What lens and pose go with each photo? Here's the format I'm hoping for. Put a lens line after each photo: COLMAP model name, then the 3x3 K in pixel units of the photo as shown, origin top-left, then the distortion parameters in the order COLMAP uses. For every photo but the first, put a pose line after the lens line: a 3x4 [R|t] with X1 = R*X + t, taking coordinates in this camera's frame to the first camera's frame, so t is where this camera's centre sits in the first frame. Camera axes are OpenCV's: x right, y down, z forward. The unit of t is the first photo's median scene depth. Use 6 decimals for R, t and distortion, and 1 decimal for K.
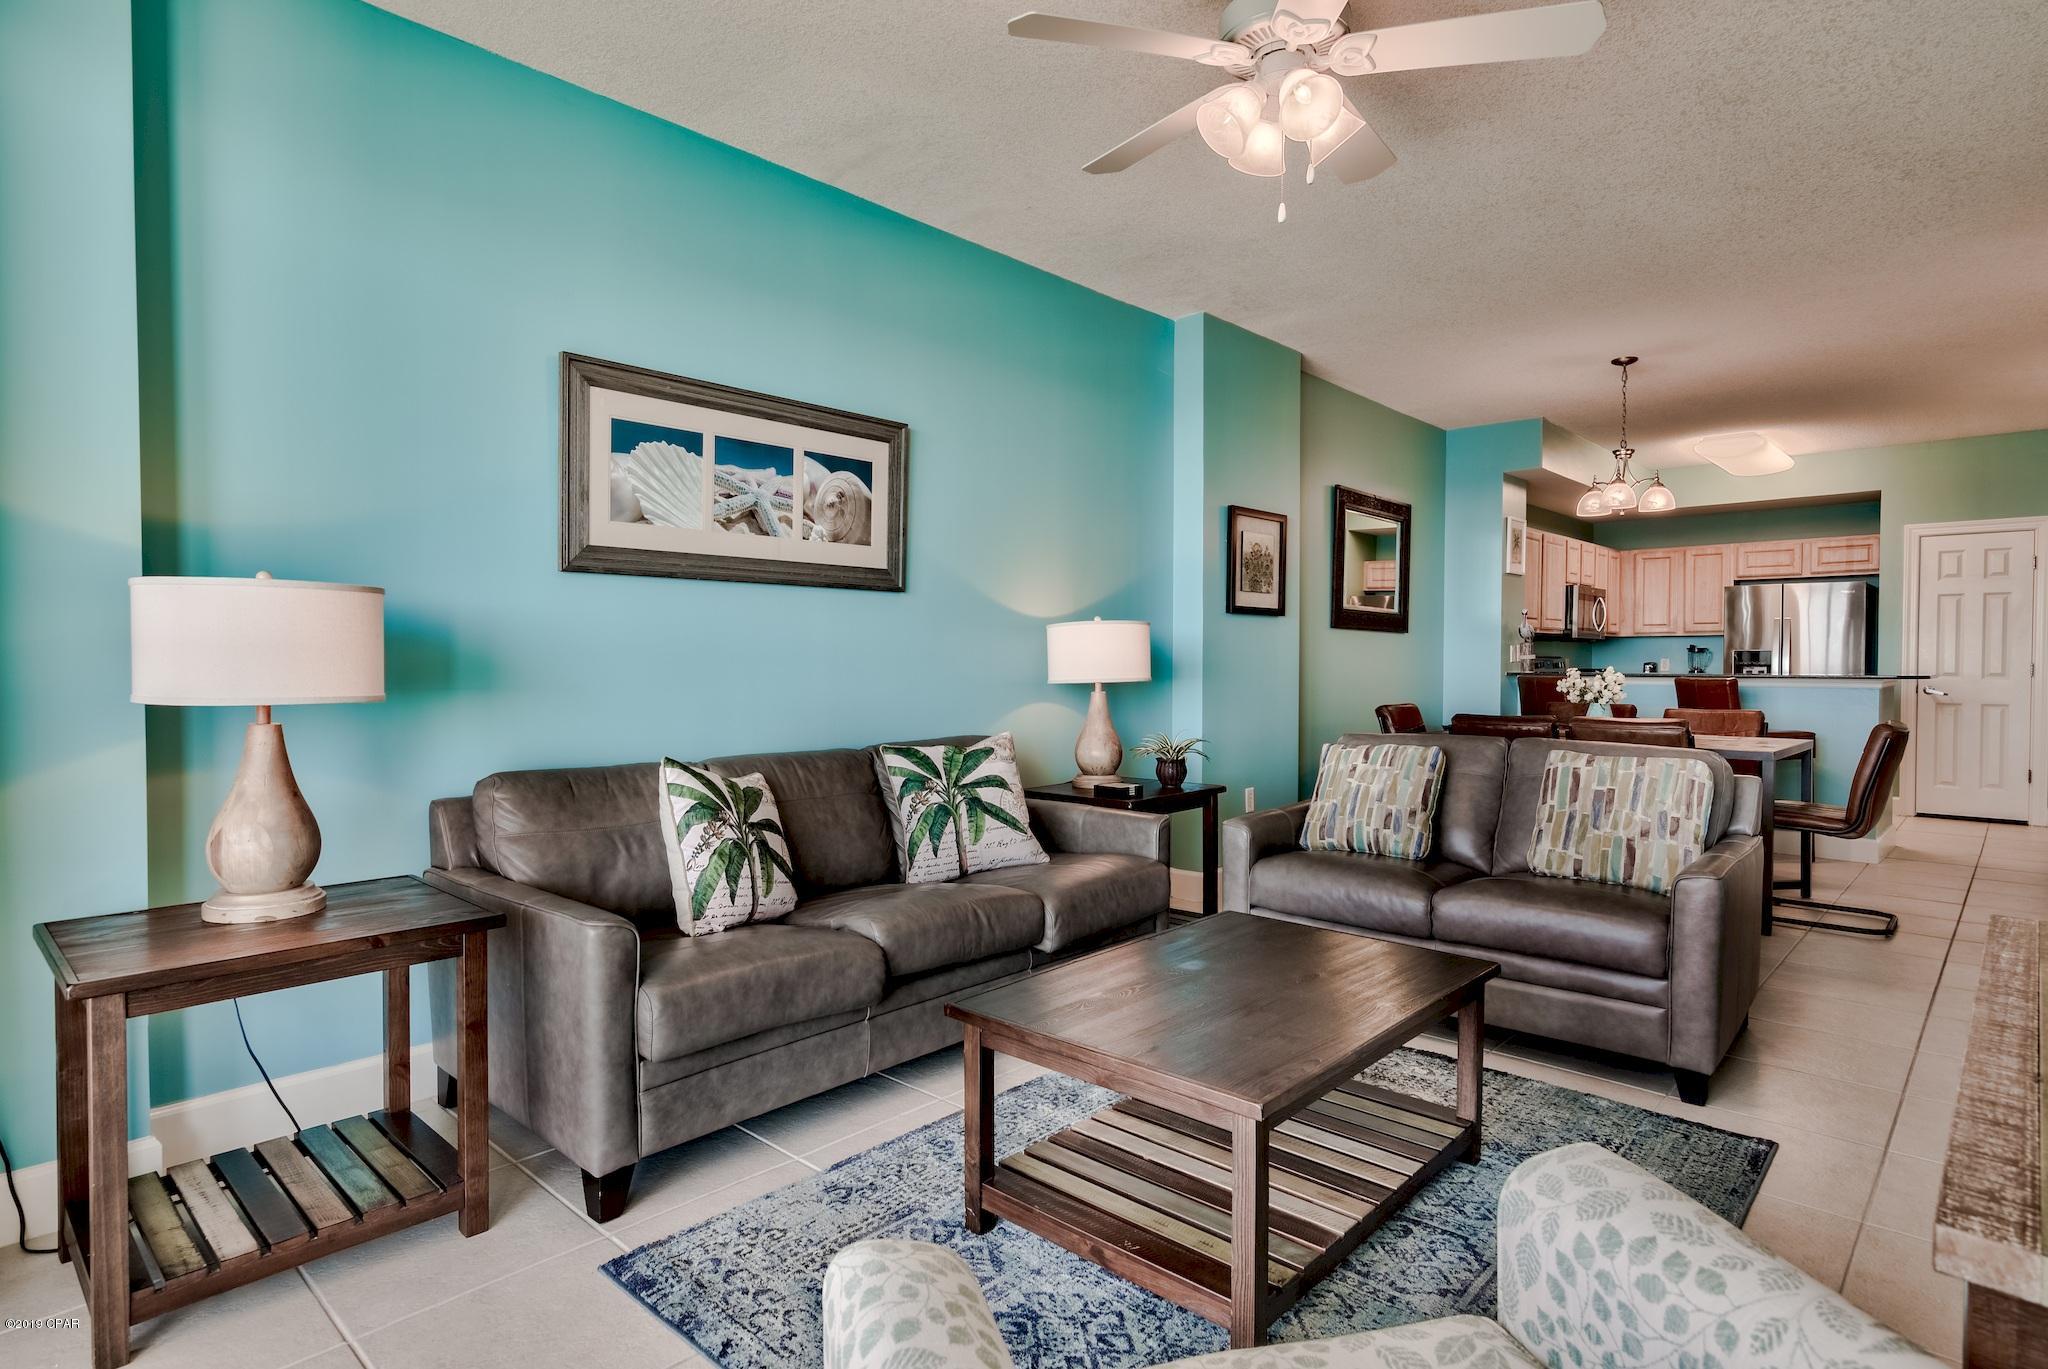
lens RADIAL K [[1052.6, 0, 1018.2], [0, 1052.6, 675.2], [0, 0, 1]] dist [0.002481, 0.000636]
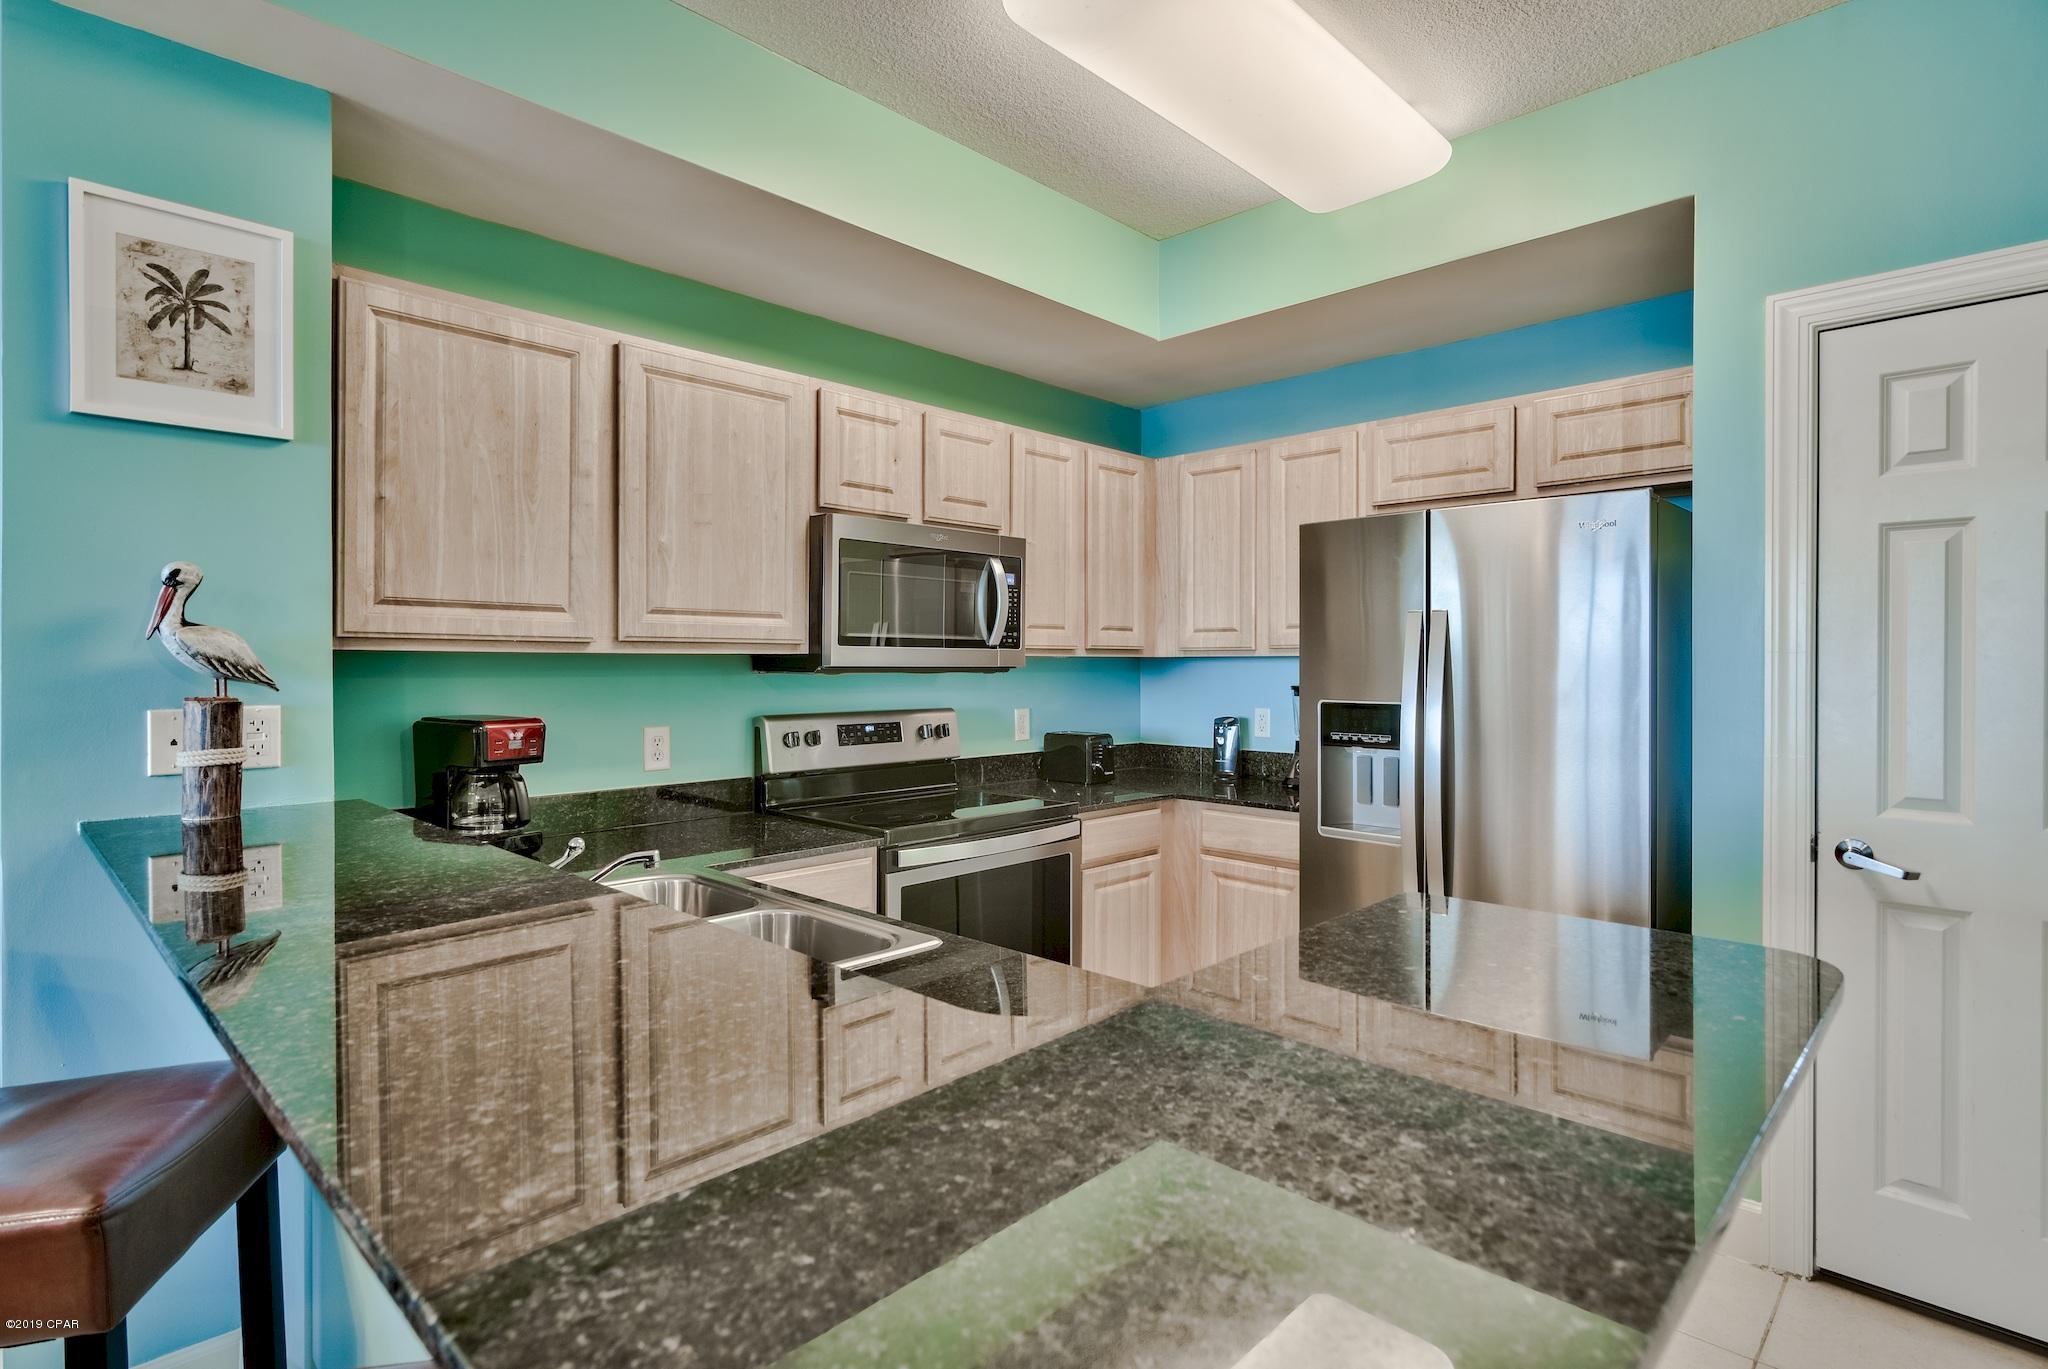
lens RADIAL K [[1015.7, 0, 1026.9], [0, 1015.7, 682.2], [0, 0, 1]] dist [0.027506, 0.000631]
pose [[0.999901, -0.001432, -0.014004, 0.603626], [0.001291, 0.999948, -0.010071, -0.026134], [0.014017, 0.010052, 0.999851, 0.668880]]
